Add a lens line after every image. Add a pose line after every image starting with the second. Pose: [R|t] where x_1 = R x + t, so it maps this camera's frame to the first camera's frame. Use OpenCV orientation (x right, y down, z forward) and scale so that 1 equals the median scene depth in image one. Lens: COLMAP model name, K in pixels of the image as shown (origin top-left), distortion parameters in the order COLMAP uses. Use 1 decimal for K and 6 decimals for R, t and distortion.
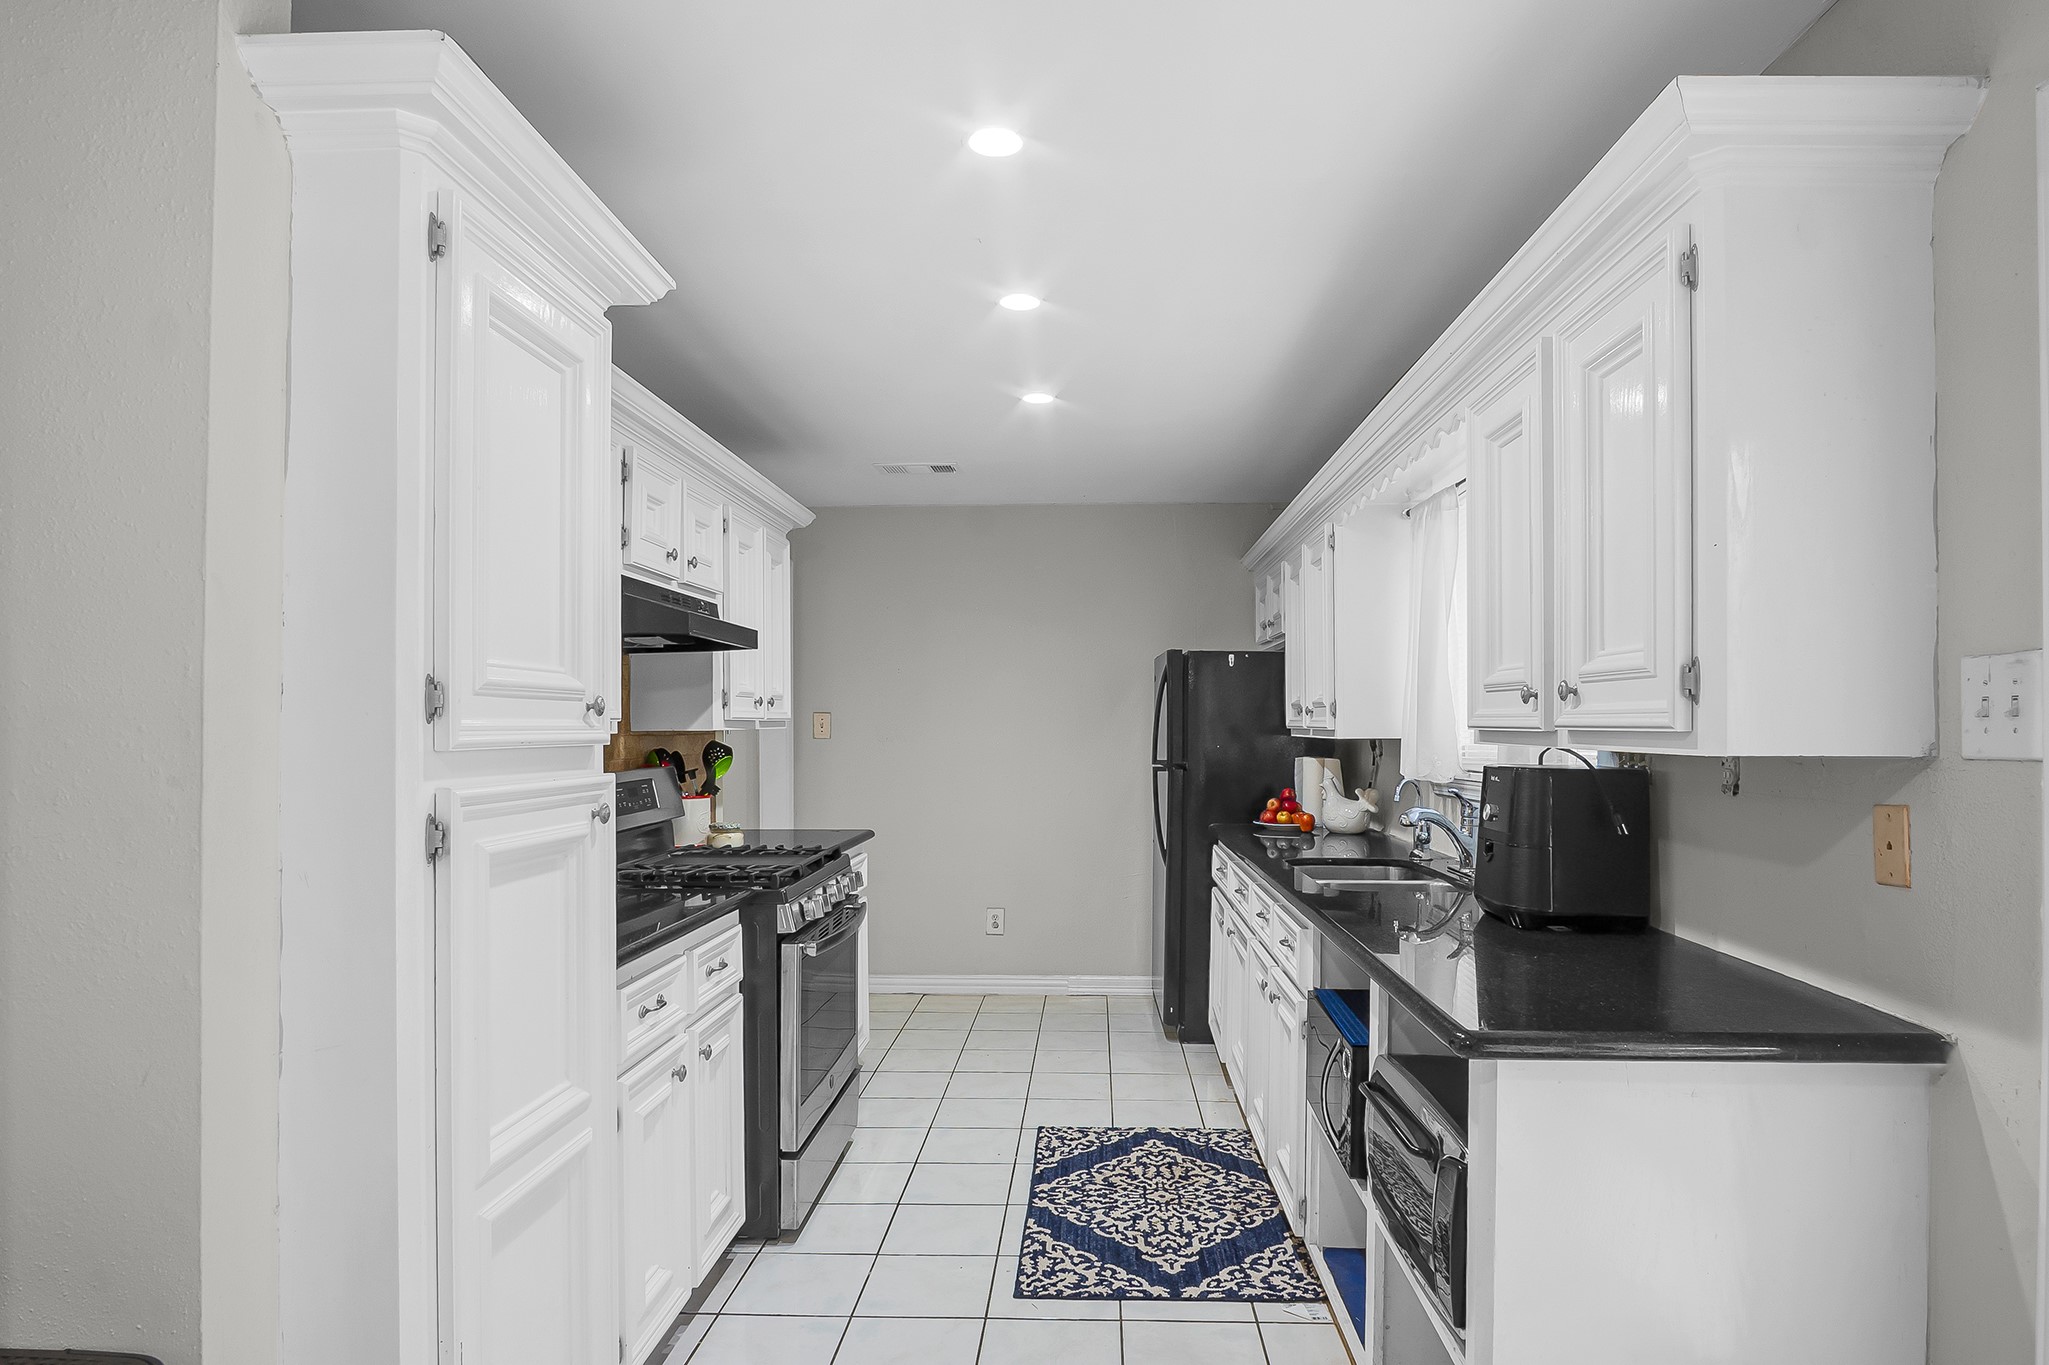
lens RADIAL K [[1149.6, 0, 1026.5], [0, 1149.6, 721.7], [0, 0, 1]] dist [-0.030309, -0.000544]
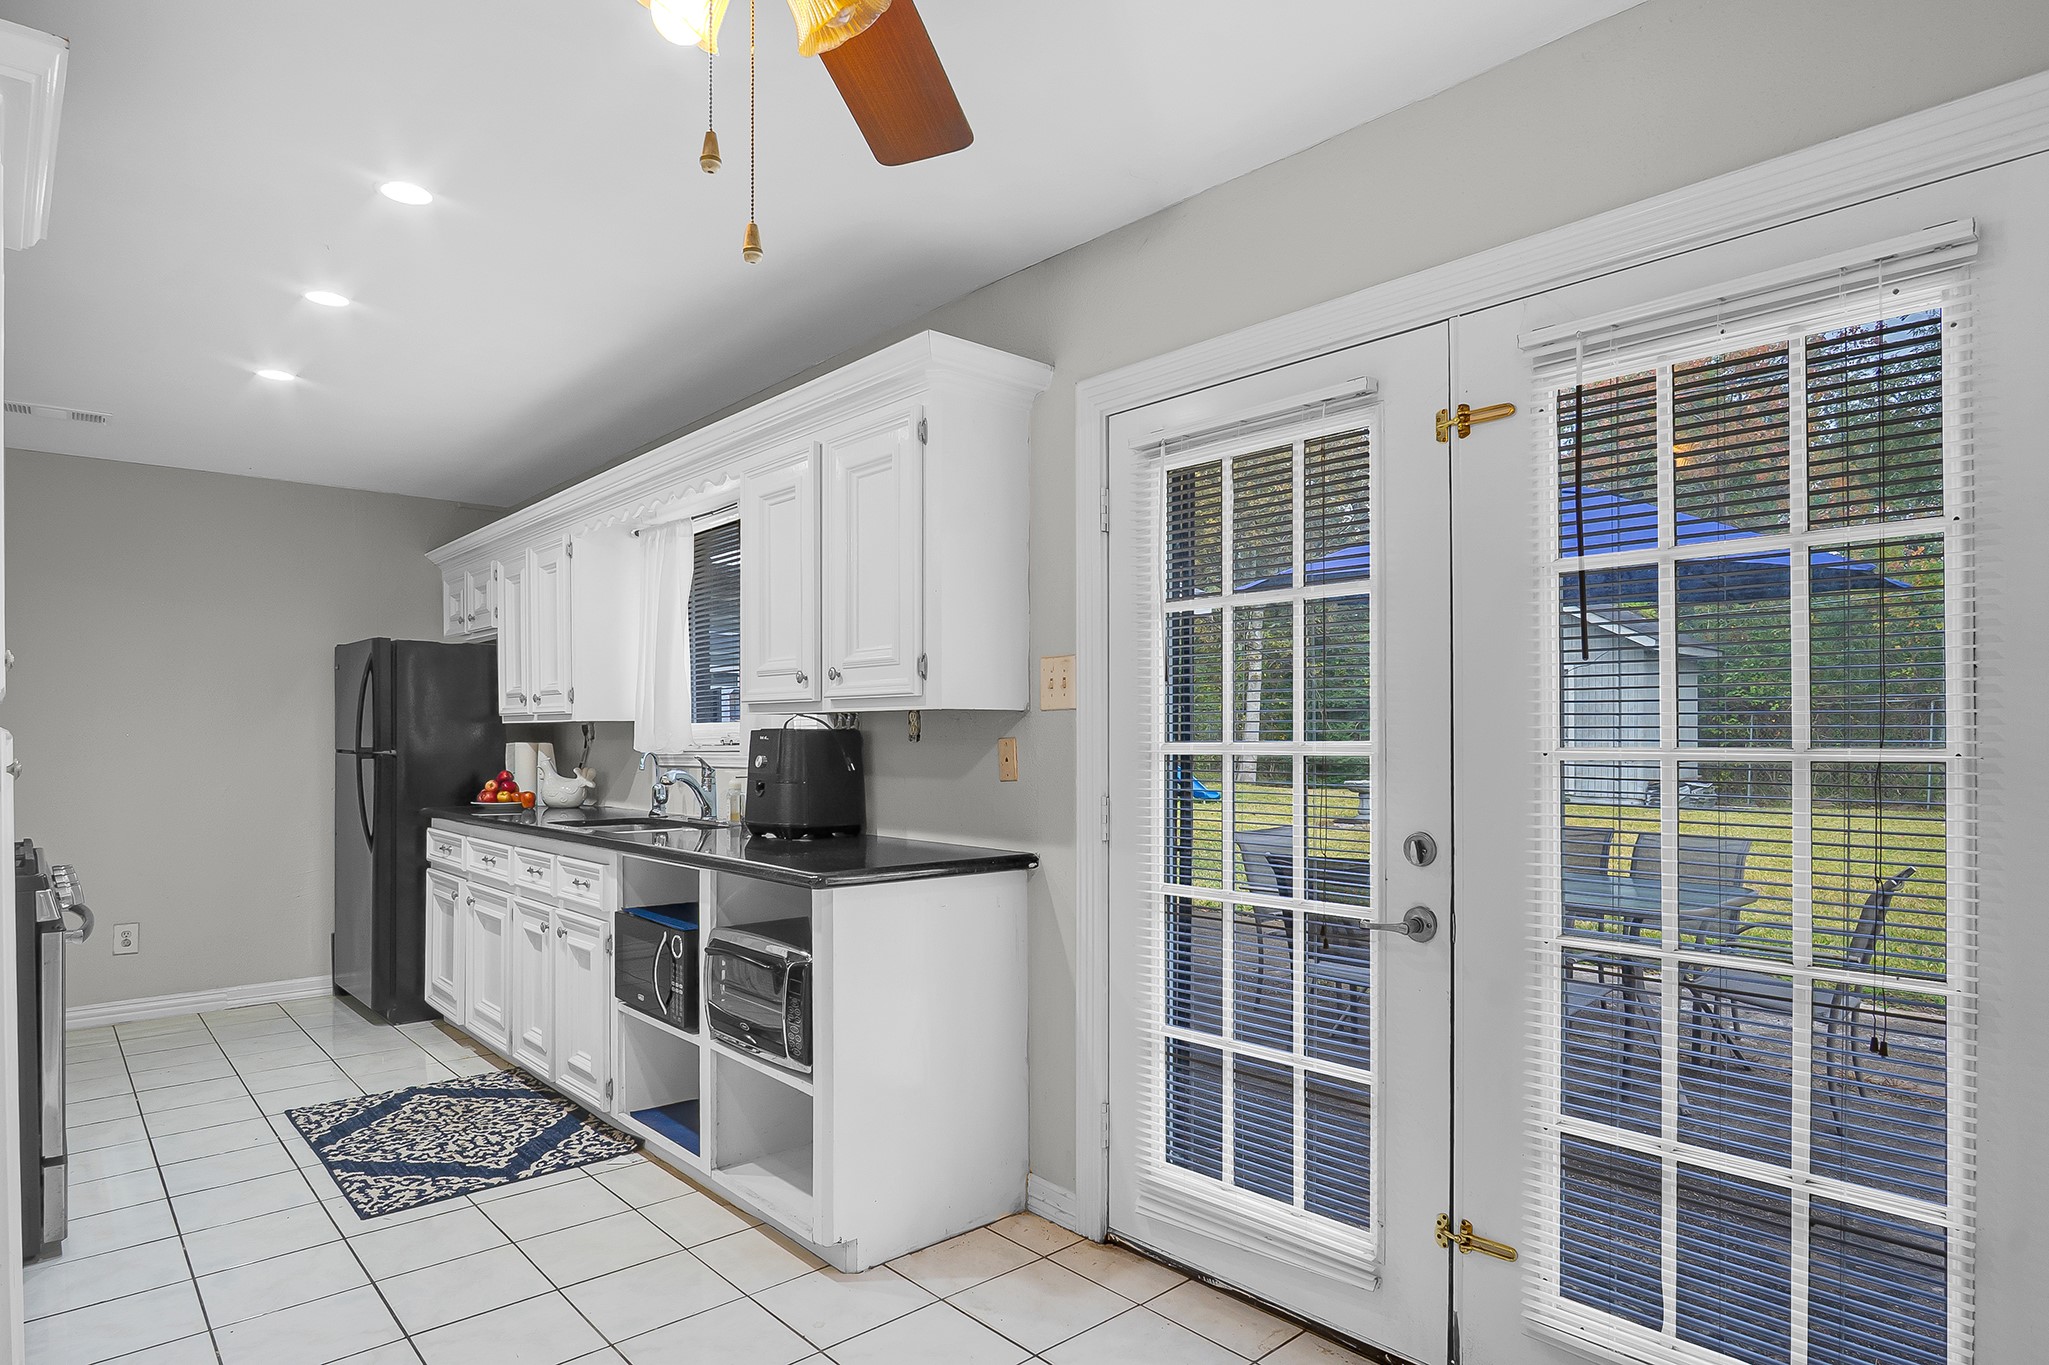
lens RADIAL K [[1149.6, 0, 1026.5], [0, 1149.6, 721.7], [0, 0, 1]] dist [-0.030309, -0.000544]
pose [[0.721504, 0.003449, 0.692402, -0.276779], [0.000803, 0.999983, -0.005819, 0.031122], [-0.692410, 0.004755, 0.721488, -0.205378]]
